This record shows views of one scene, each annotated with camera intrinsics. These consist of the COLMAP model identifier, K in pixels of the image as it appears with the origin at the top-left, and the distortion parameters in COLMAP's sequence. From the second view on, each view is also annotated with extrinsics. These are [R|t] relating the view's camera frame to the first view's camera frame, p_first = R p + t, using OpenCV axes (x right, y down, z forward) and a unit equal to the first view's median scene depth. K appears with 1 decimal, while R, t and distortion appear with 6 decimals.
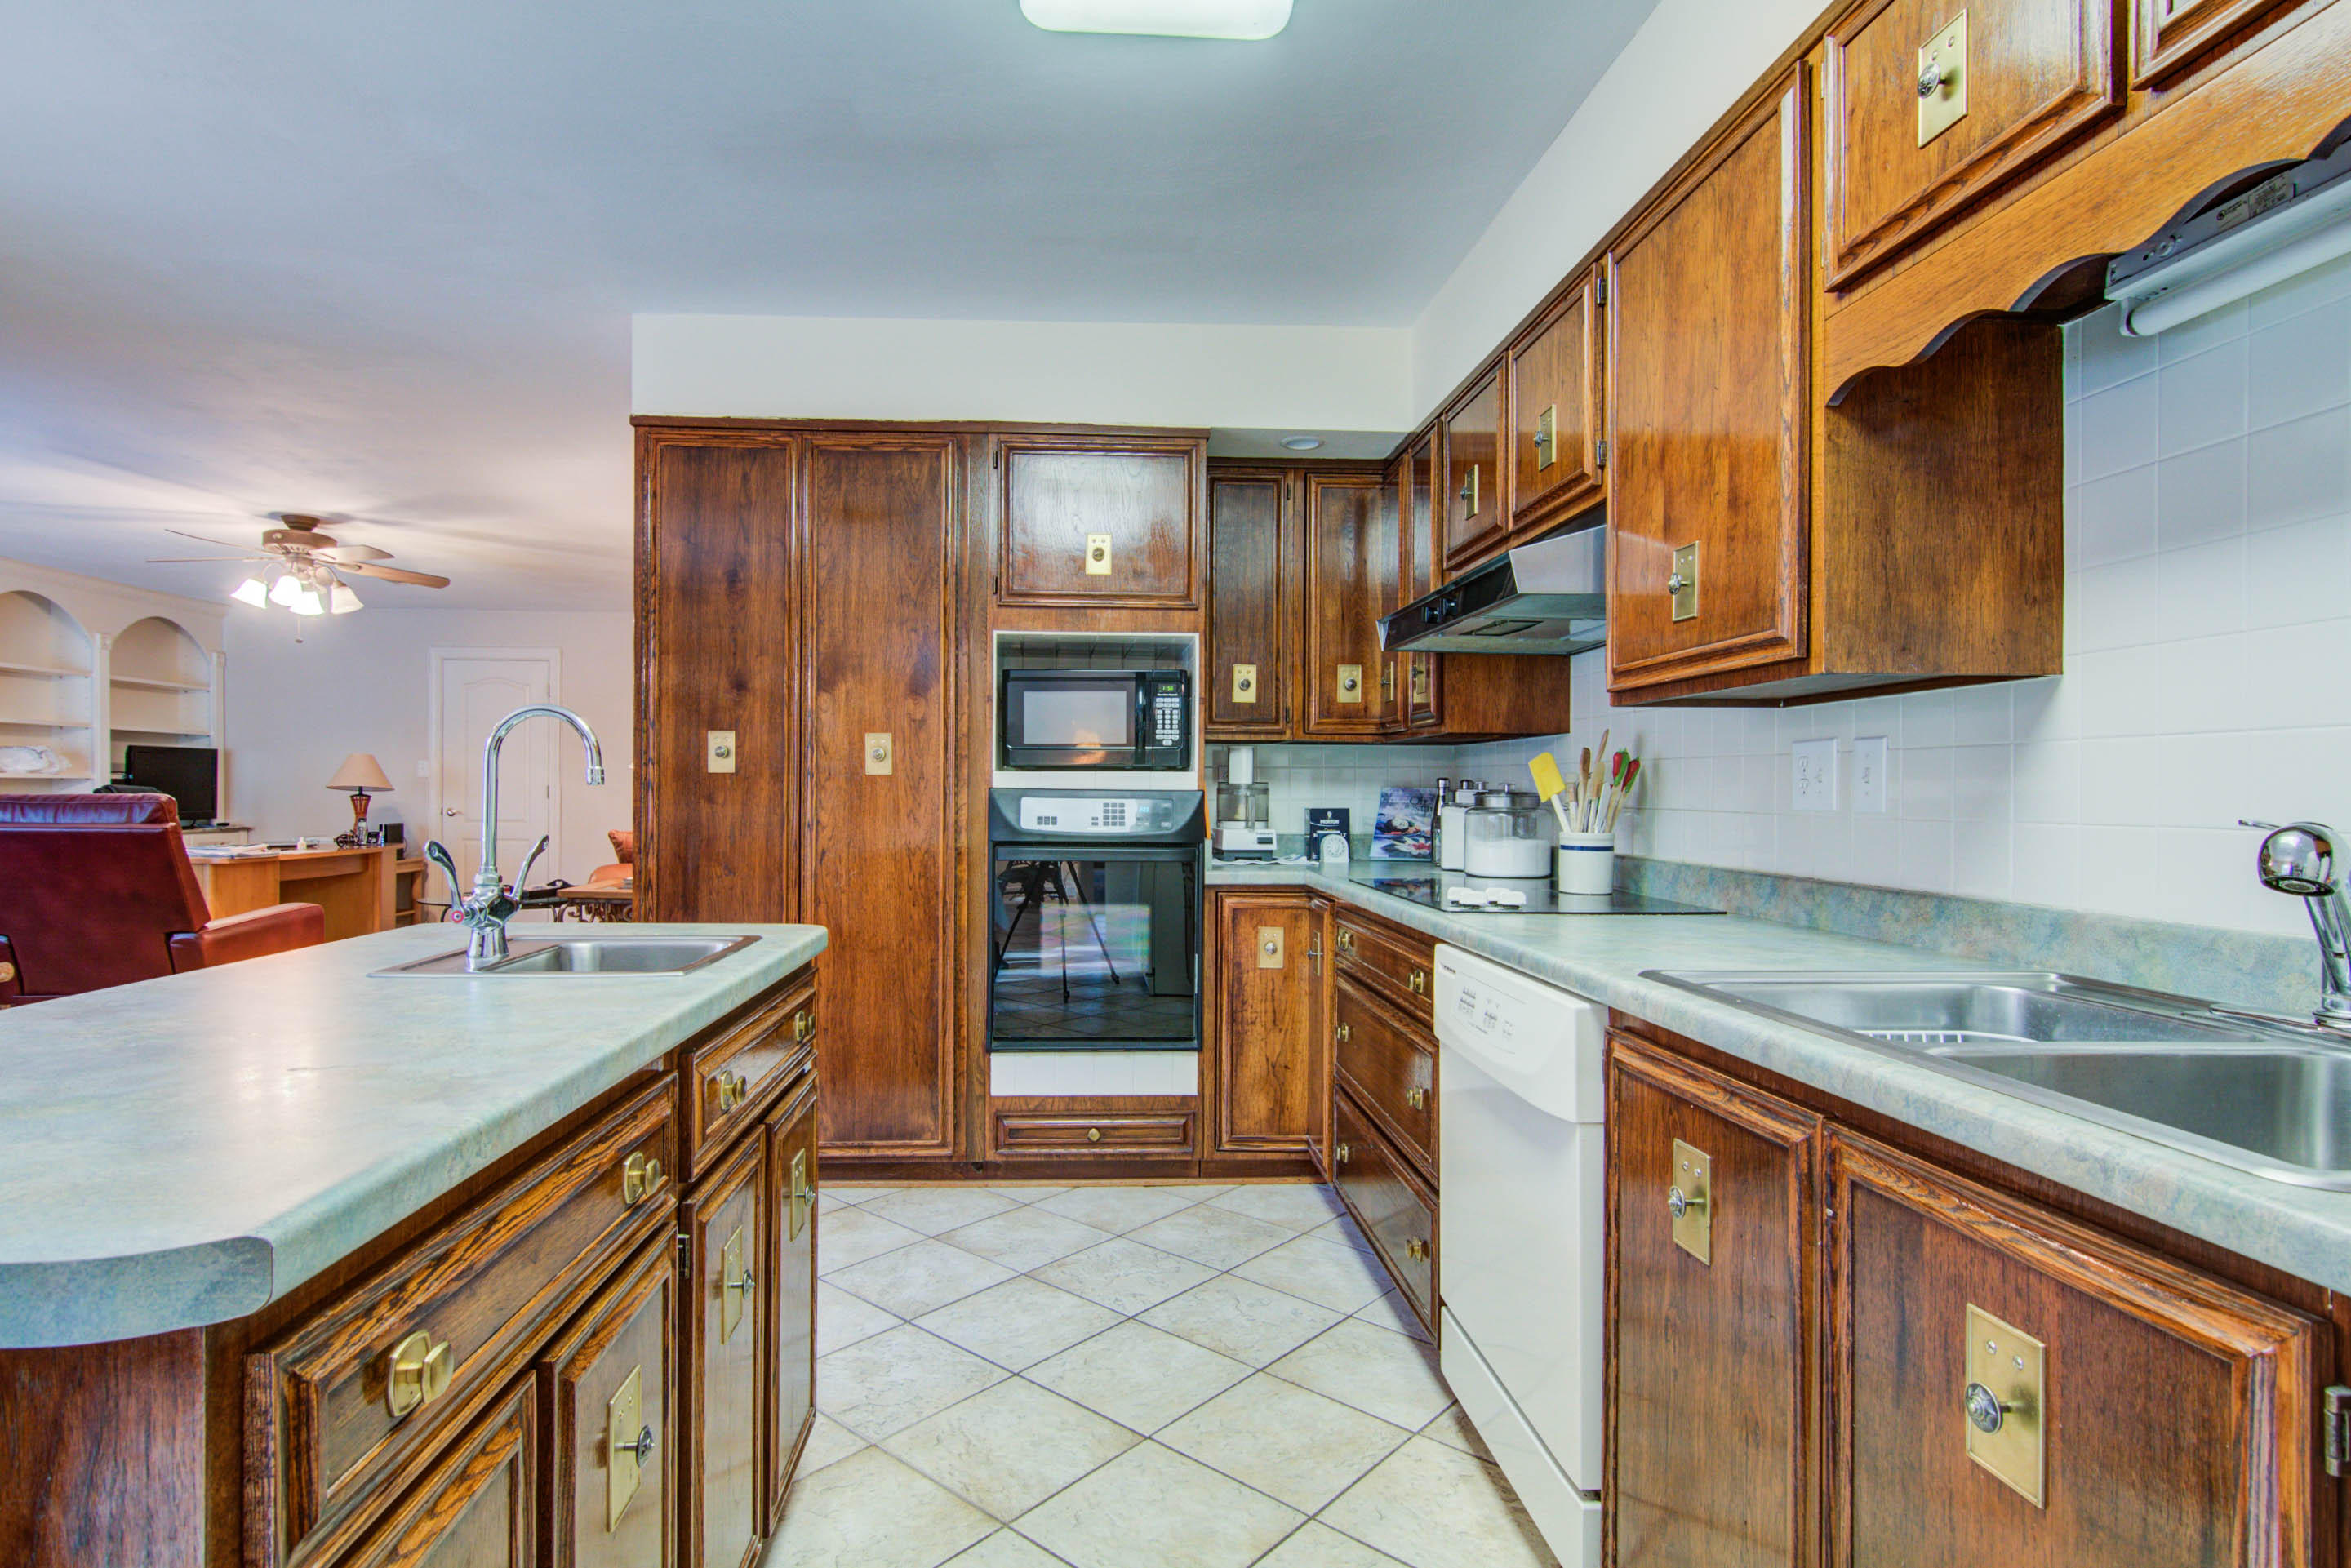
lens RADIAL K [[1203.4, 0, 1125.0], [0, 1203.4, 792.2], [0, 0, 1]] dist [0.000004, -0.000950]
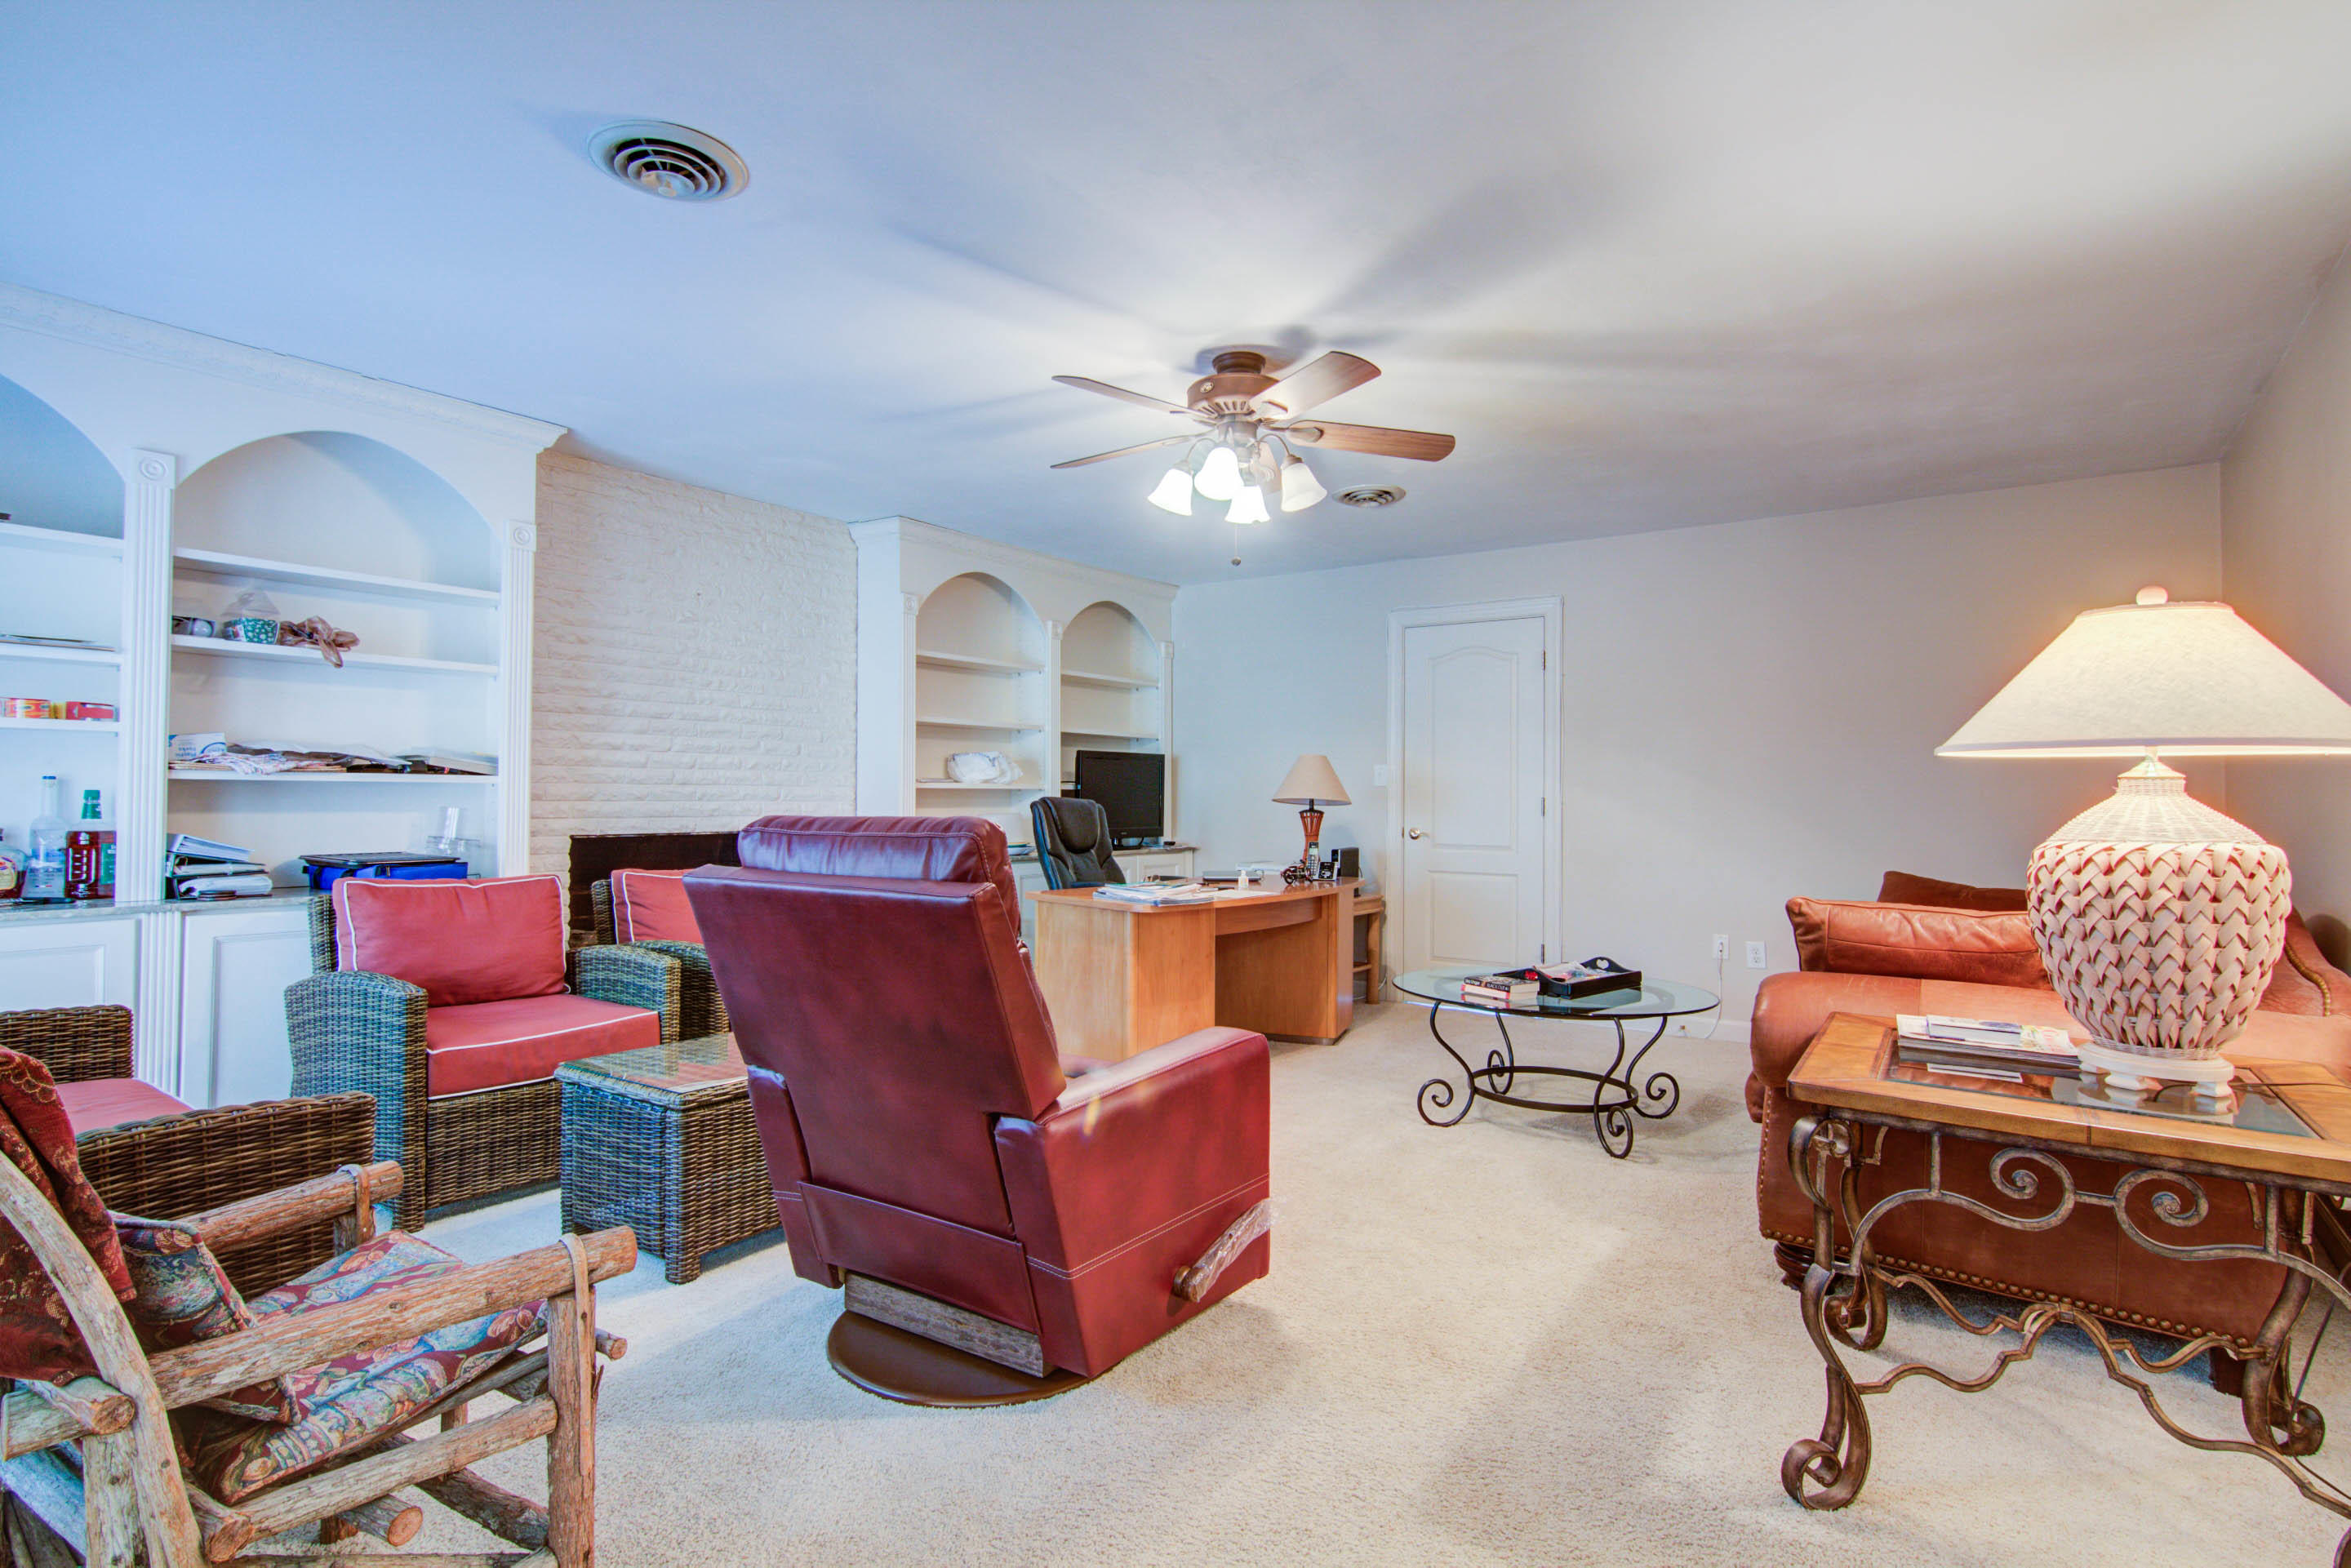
lens RADIAL K [[1196.9, 0, 1165.4], [0, 1196.9, 777.3], [0, 0, 1]] dist [0.000247, -0.000394]
pose [[0.781233, -0.009911, -0.624160, -0.604332], [-0.003767, 0.999781, -0.020590, -0.006791], [0.624228, 0.018437, 0.781025, 0.907422]]
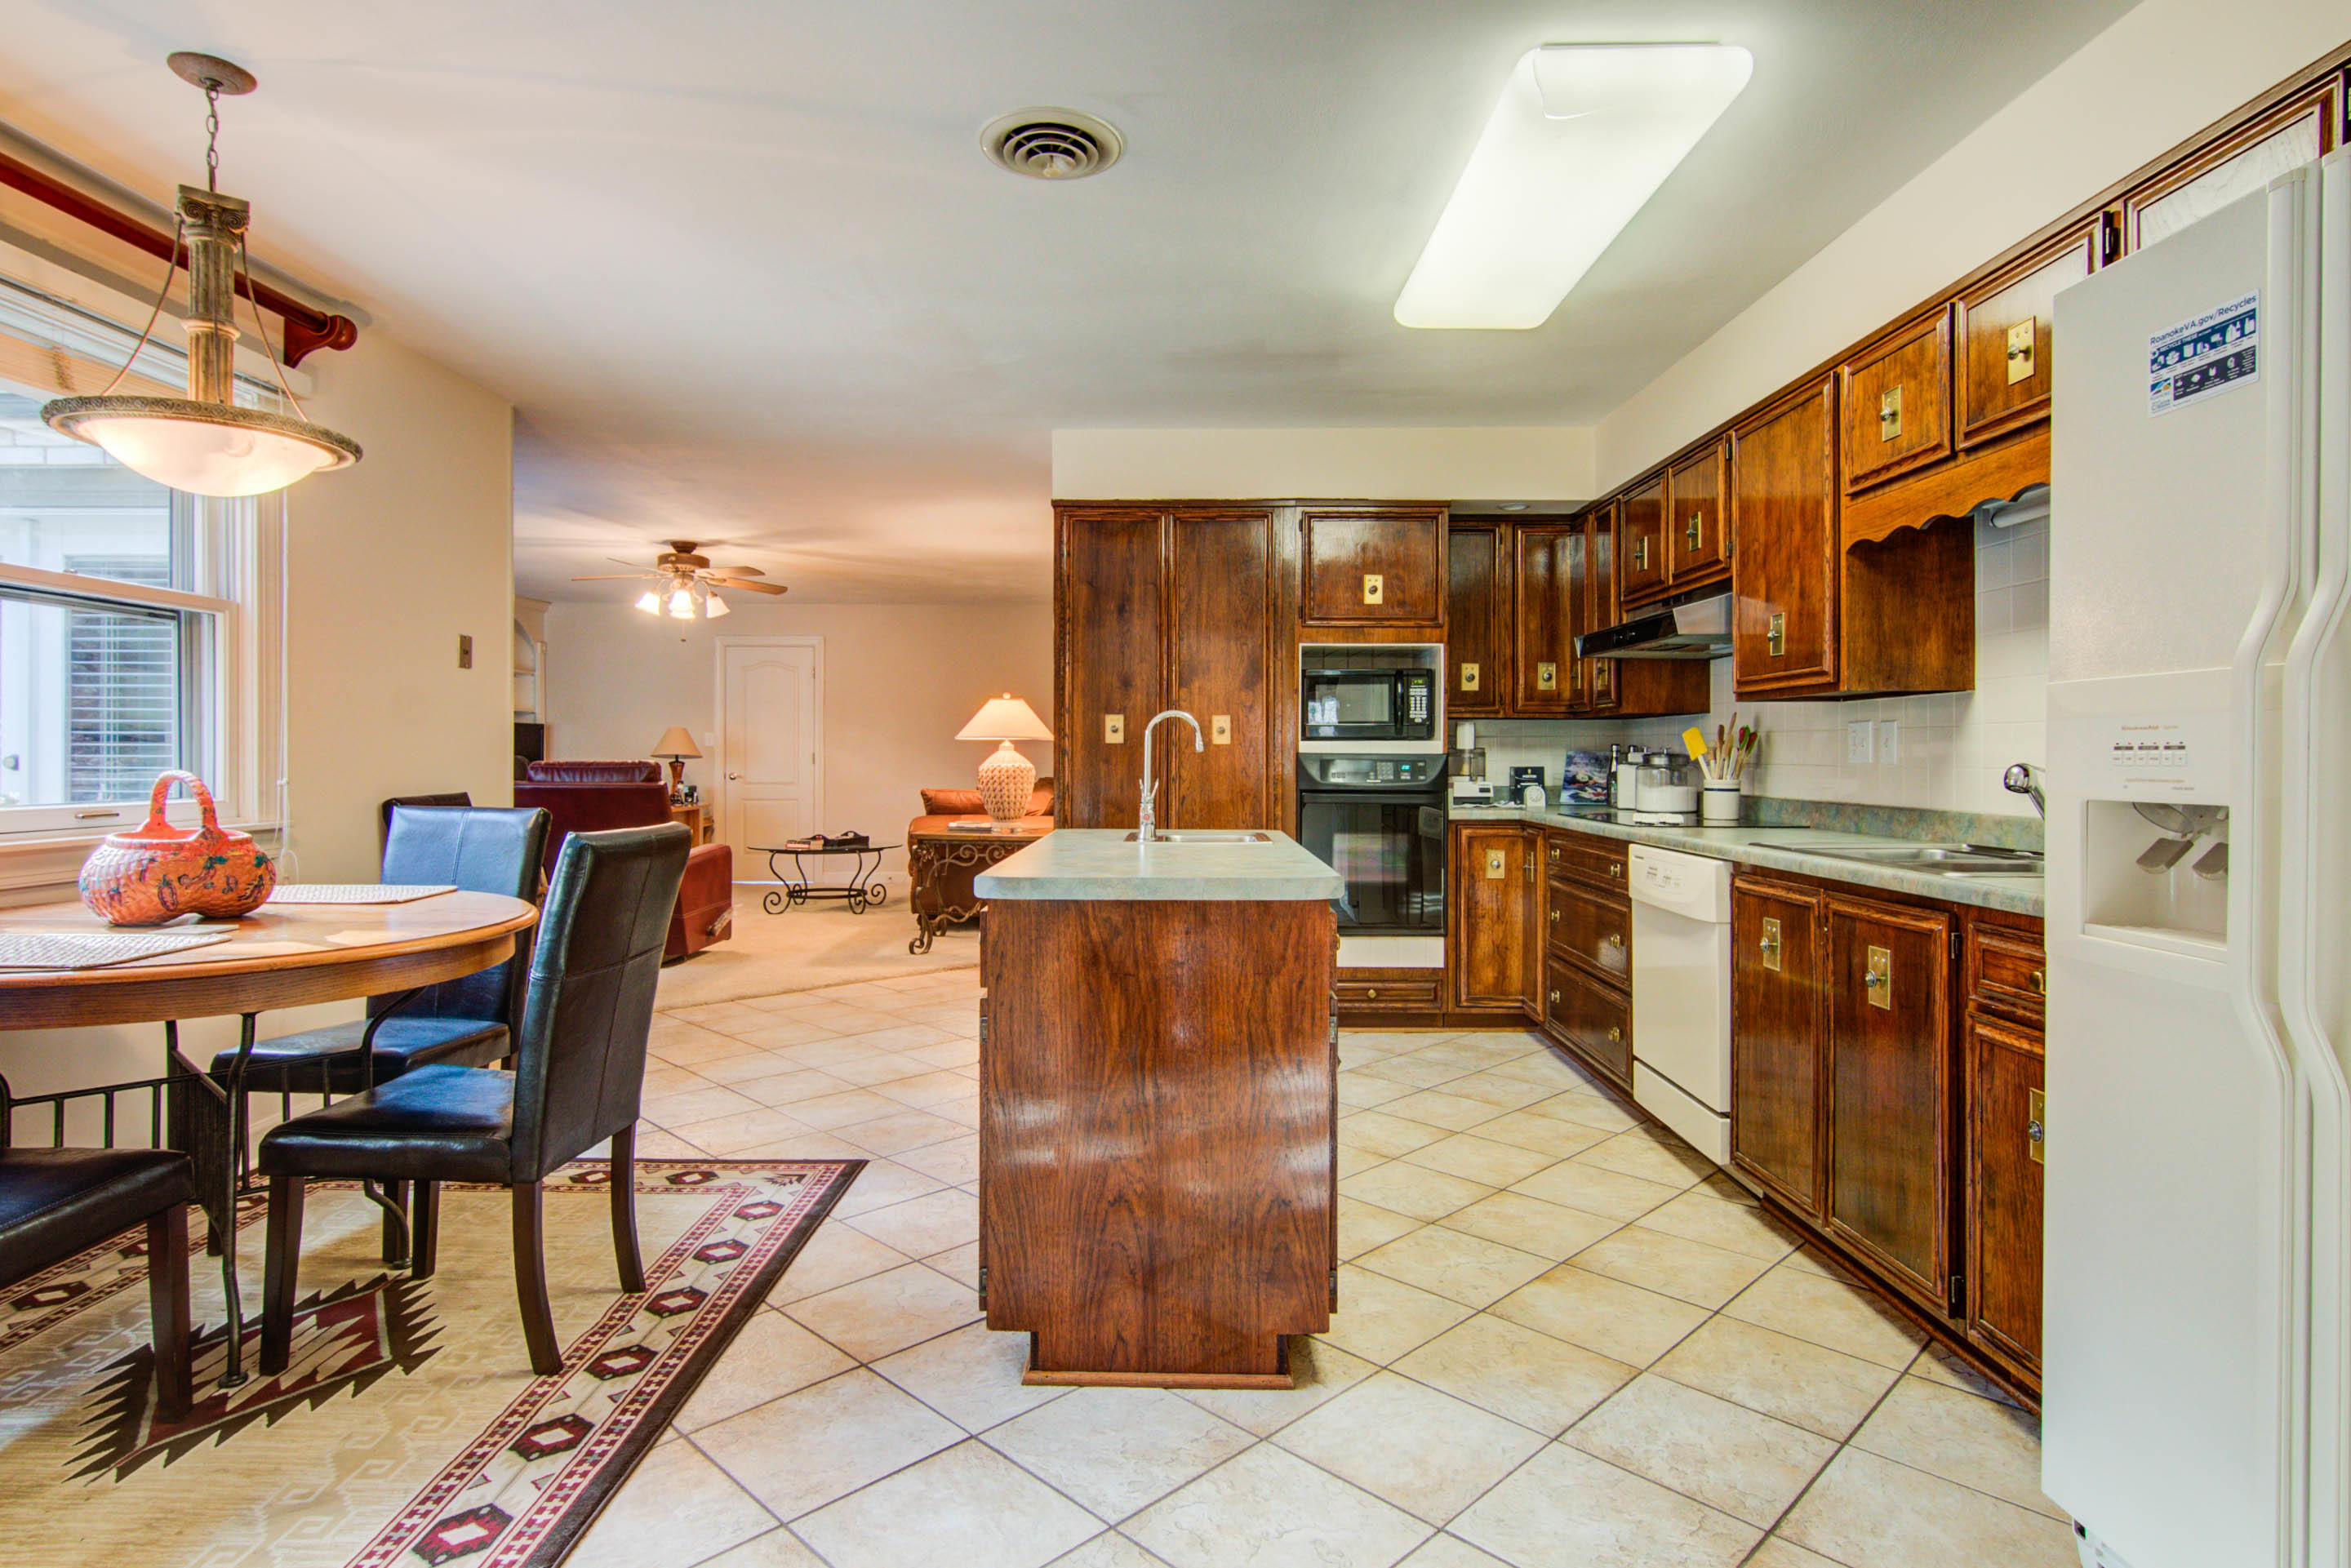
lens RADIAL K [[1235.4, 0, 1167.0], [0, 1235.4, 757.5], [0, 0, 1]] dist [-0.000674, 0.000139]
pose [[0.998305, -0.004327, -0.058035, -0.183500], [0.004305, 0.999991, -0.000517, 0.002212], [0.058037, 0.000266, 0.998314, -0.487002]]
